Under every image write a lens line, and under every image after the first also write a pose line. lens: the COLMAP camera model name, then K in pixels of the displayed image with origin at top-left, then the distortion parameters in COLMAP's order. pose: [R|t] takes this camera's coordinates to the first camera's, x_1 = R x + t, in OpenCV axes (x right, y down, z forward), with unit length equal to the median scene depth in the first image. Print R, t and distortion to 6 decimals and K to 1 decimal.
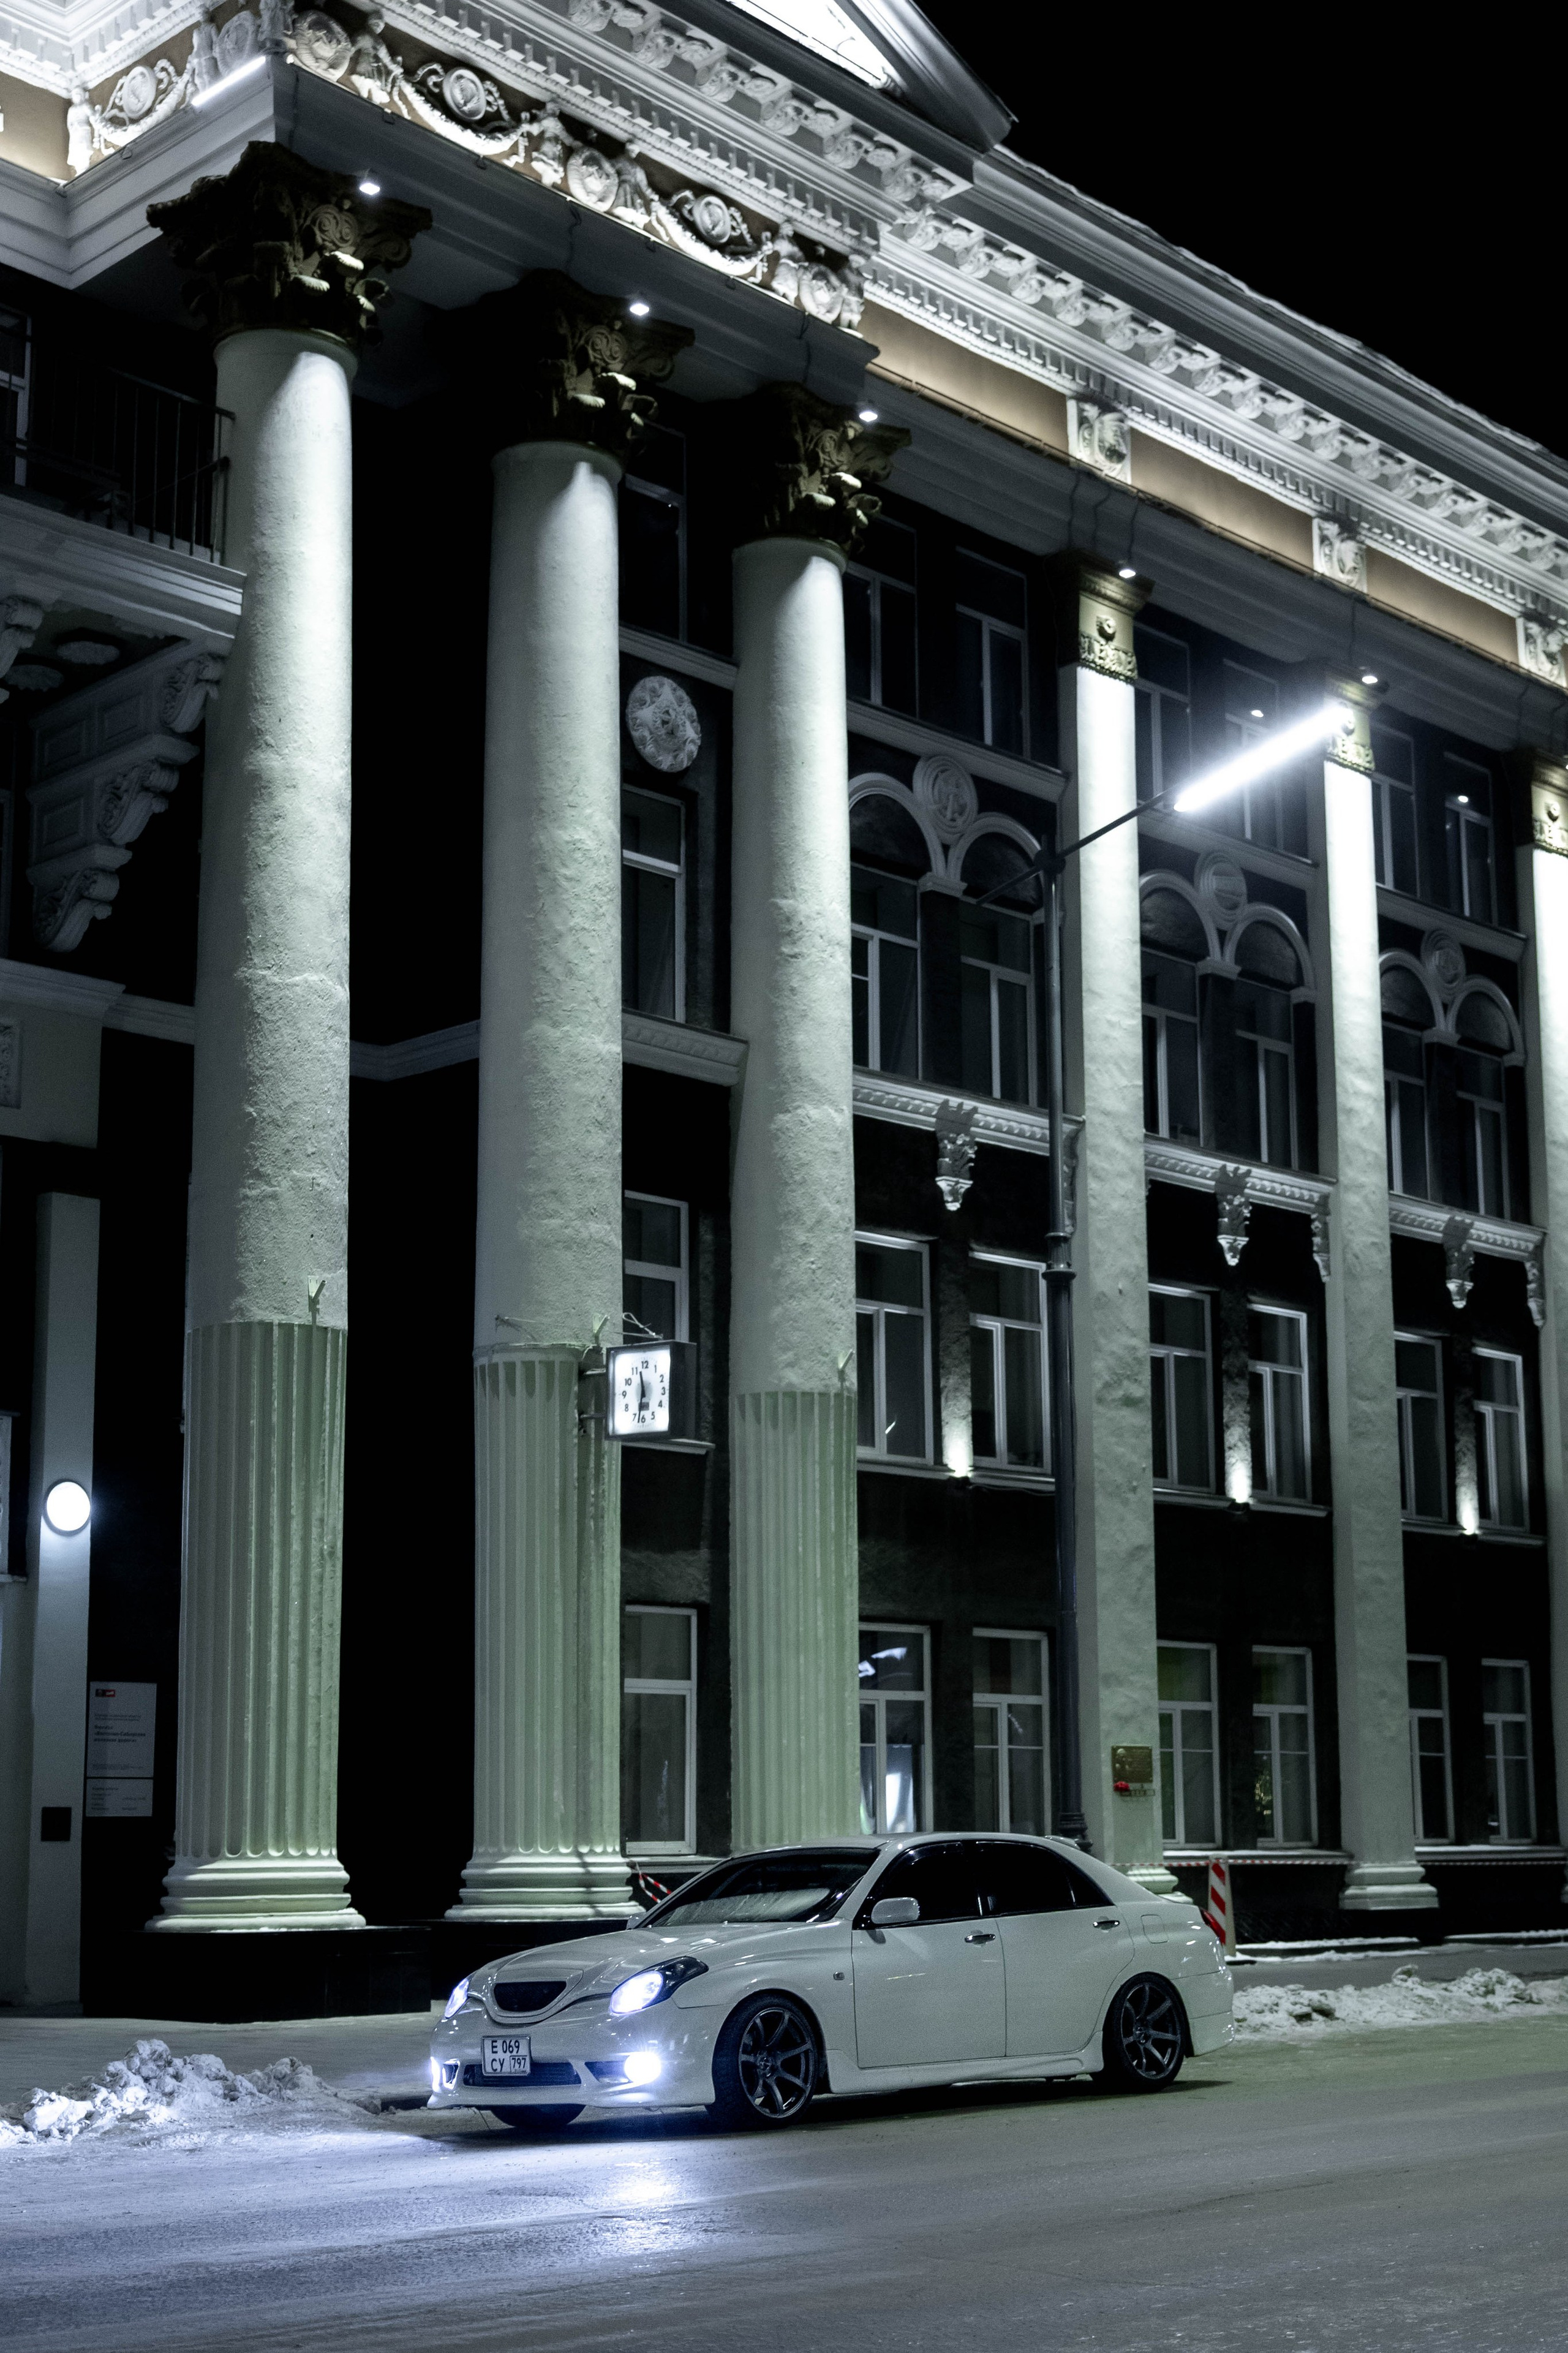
lens RADIAL K [[3143.0, 0, 876.3], [0, 3143.0, 1294.0], [0, 0, 1]] dist [-0.023835, 0.000000]
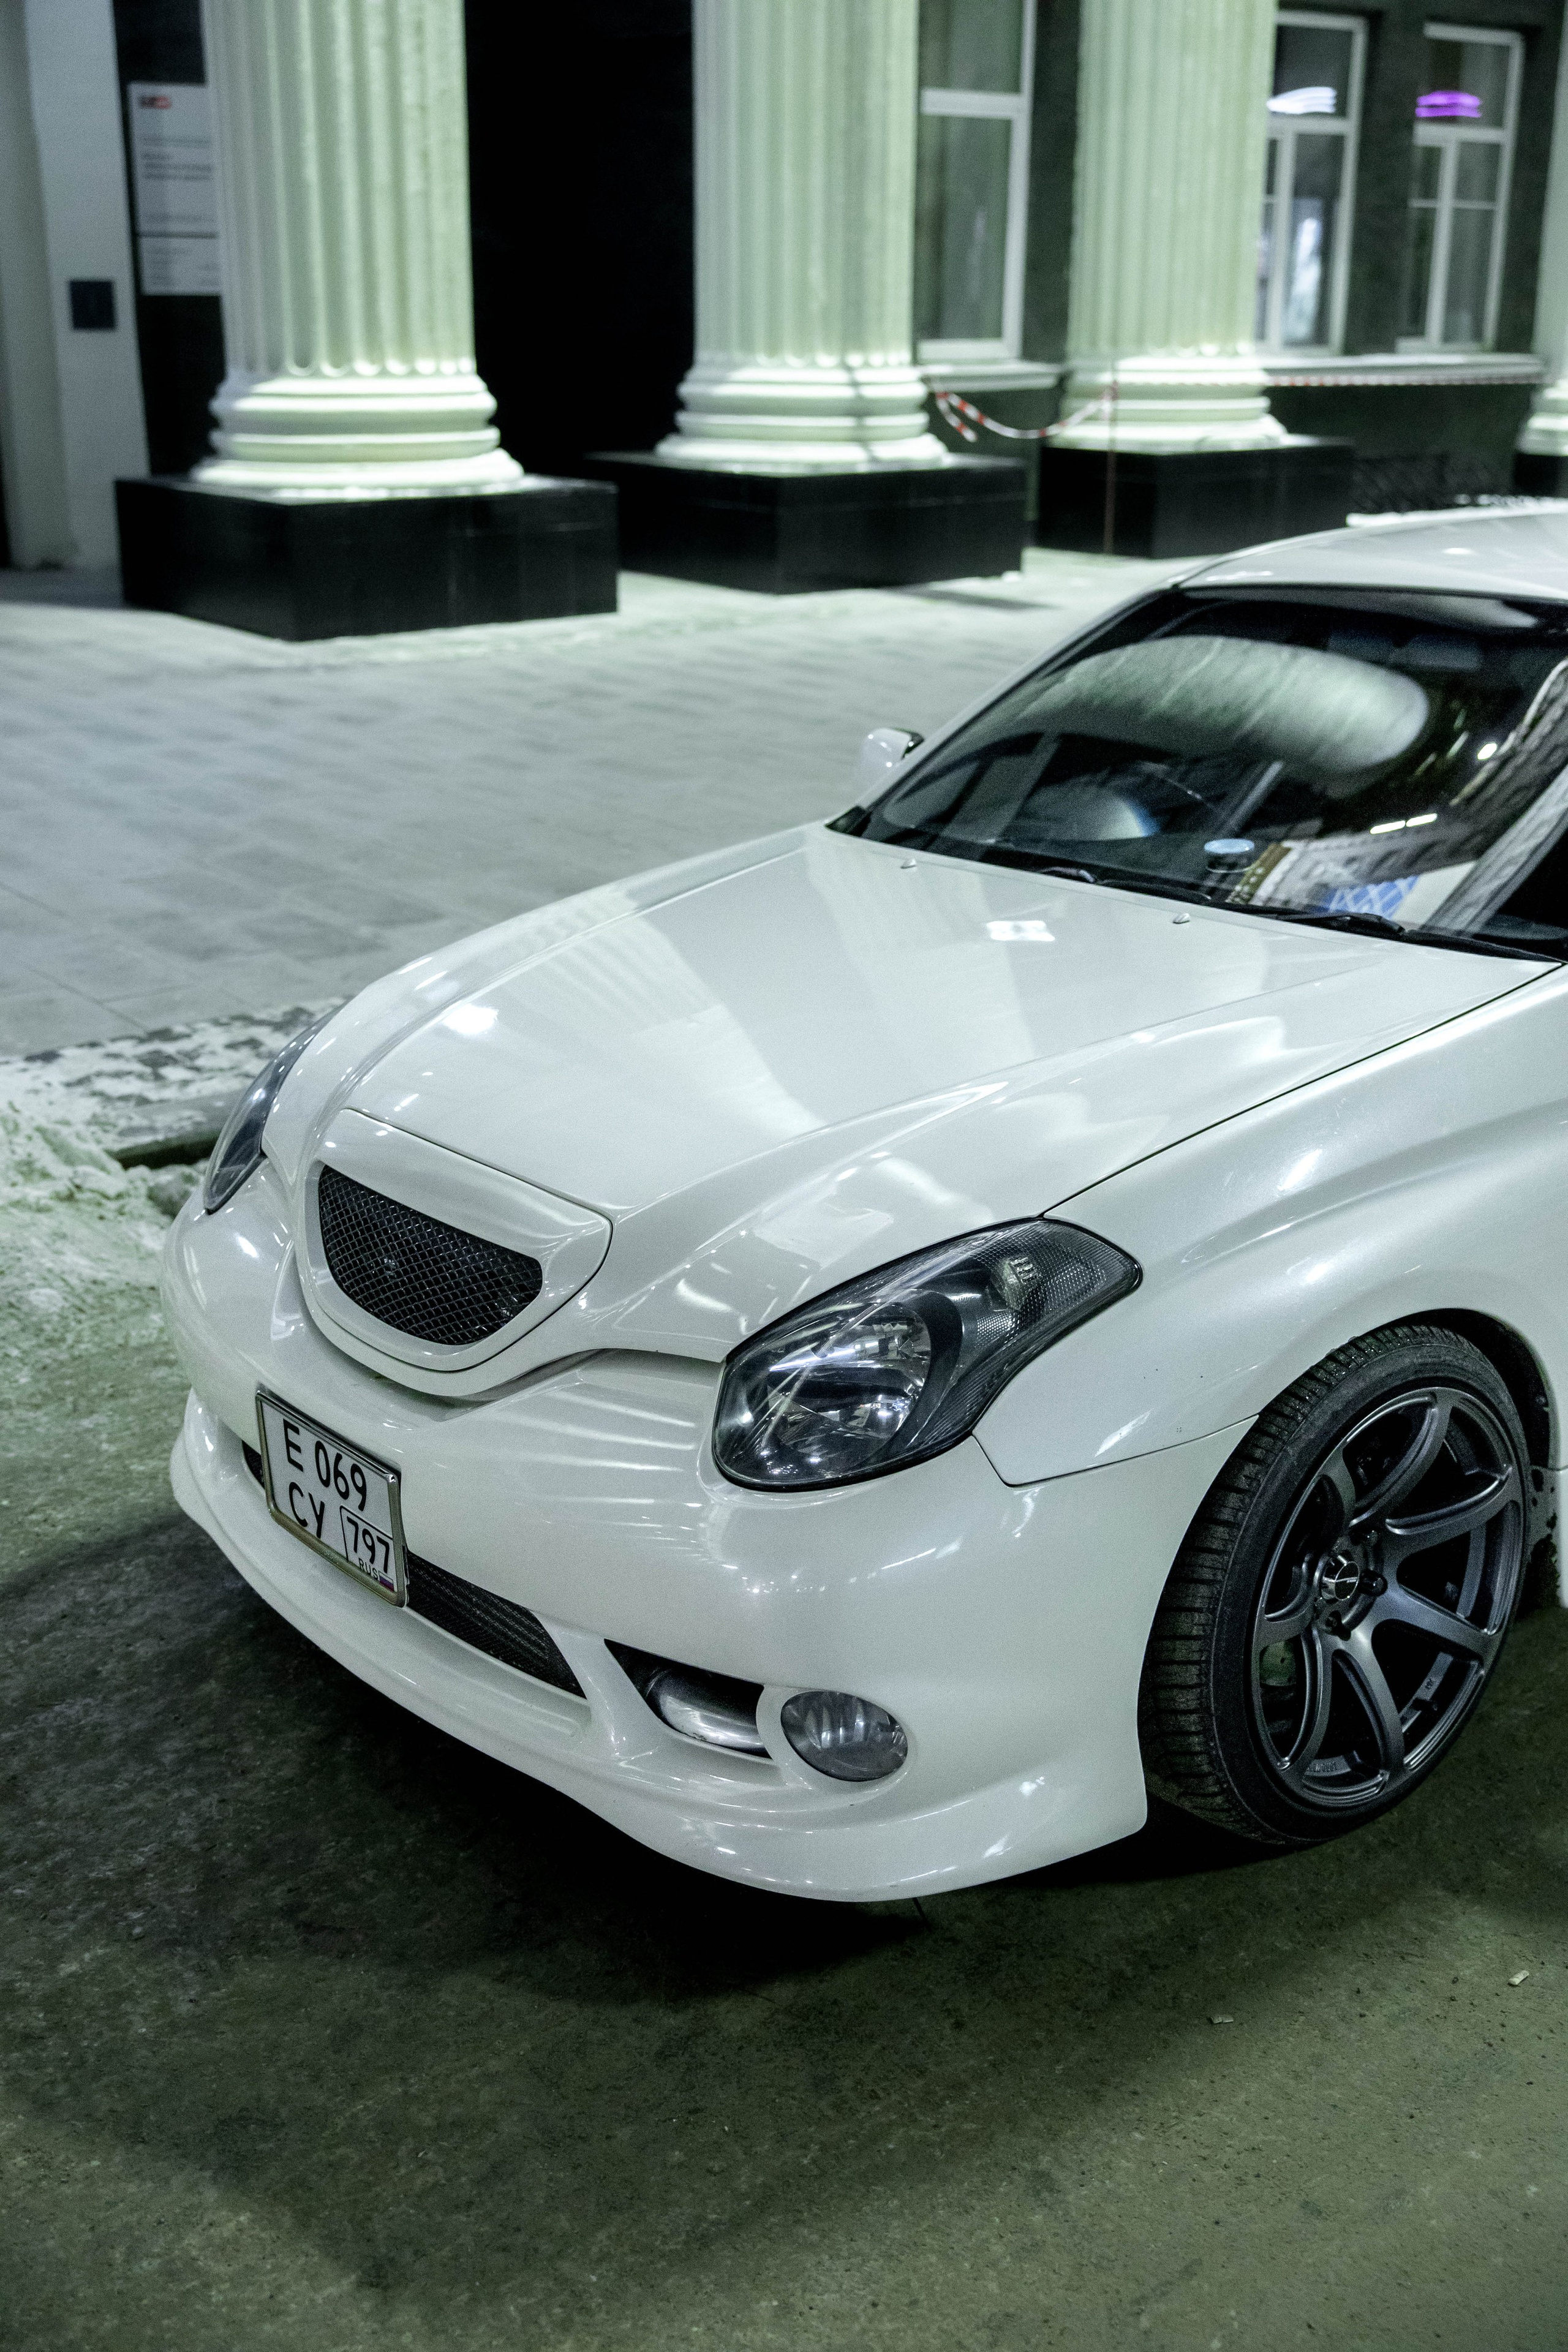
lens RADIAL K [[2483.0, 0, 786.3], [0, 2483.0, 1172.3], [0, 0, 1]] dist [-0.000964, 0.000000]
pose [[0.990286, 0.064737, -0.123057, -0.030252], [0.004963, 0.867987, 0.496561, 0.062297], [0.138958, -0.492348, 0.859234, 0.445158]]
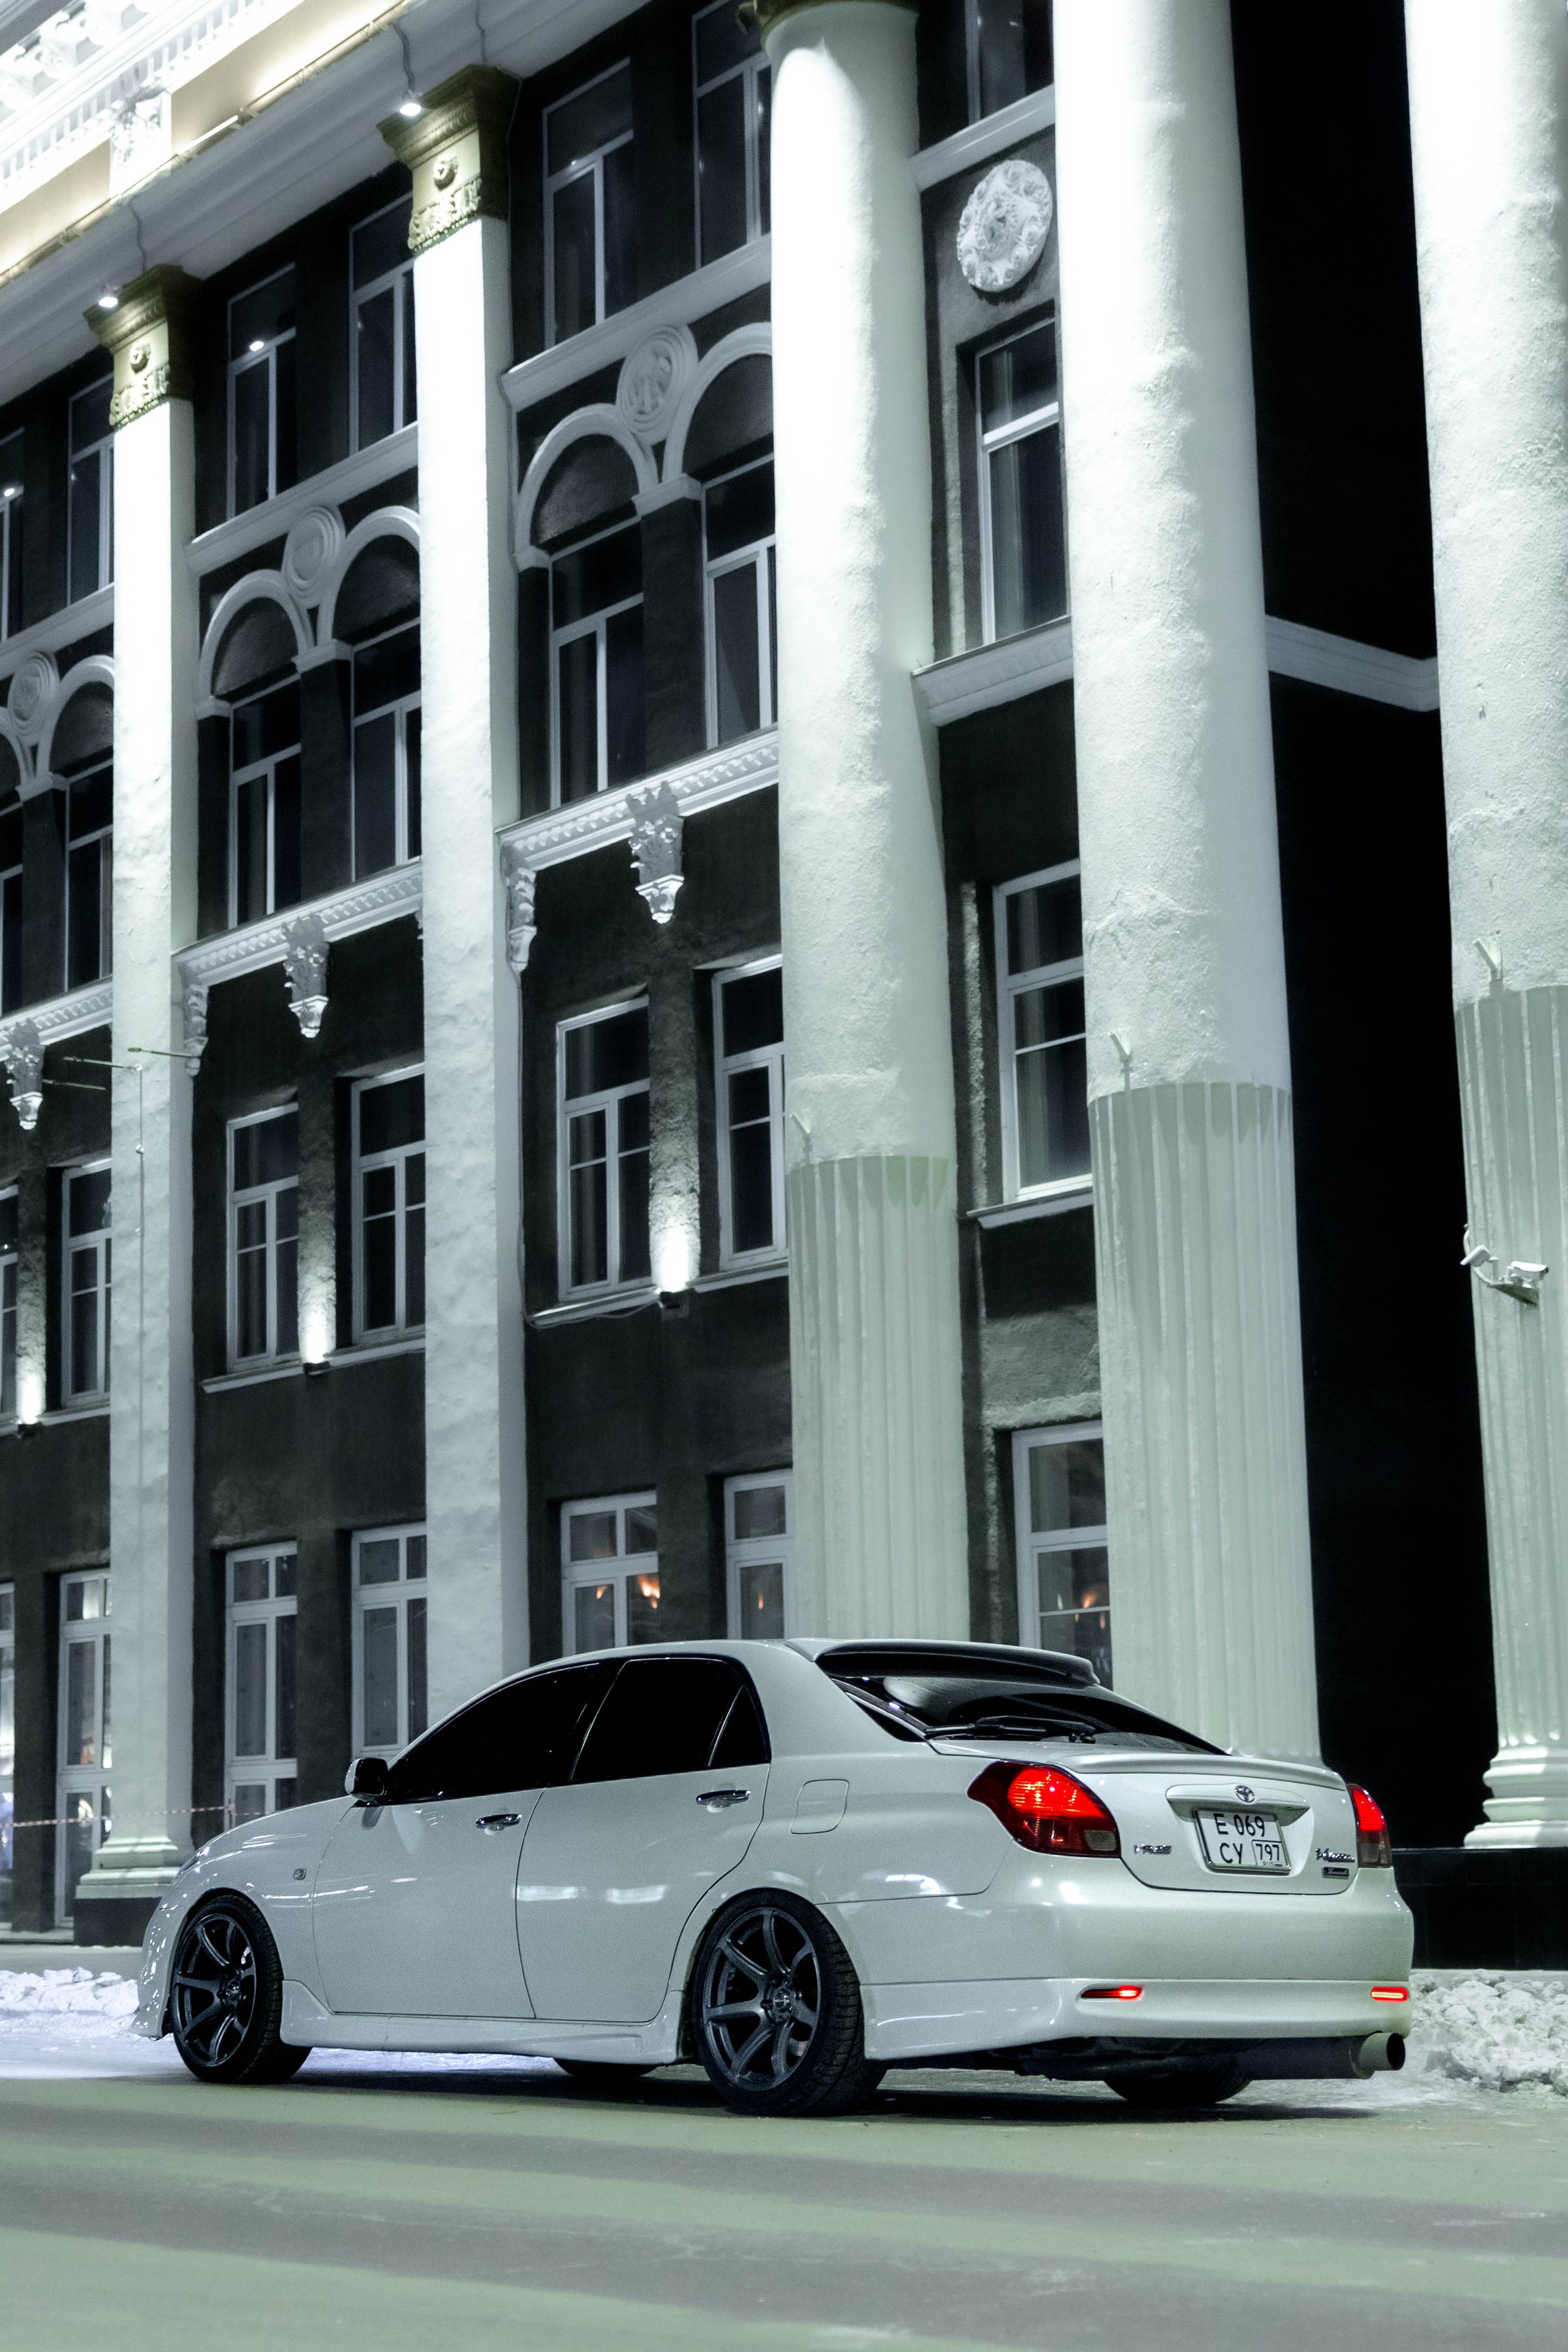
lens RADIAL K [[3707.5, 0, 788.8], [0, 3707.5, 1181.8], [0, 0, 1]] dist [0.000666, 0.000000]
pose [[-0.110651, -0.164370, -0.980173, 0.433895], [0.194538, 0.963569, -0.183547, 0.131320], [0.974634, -0.210990, -0.074644, 0.651783]]
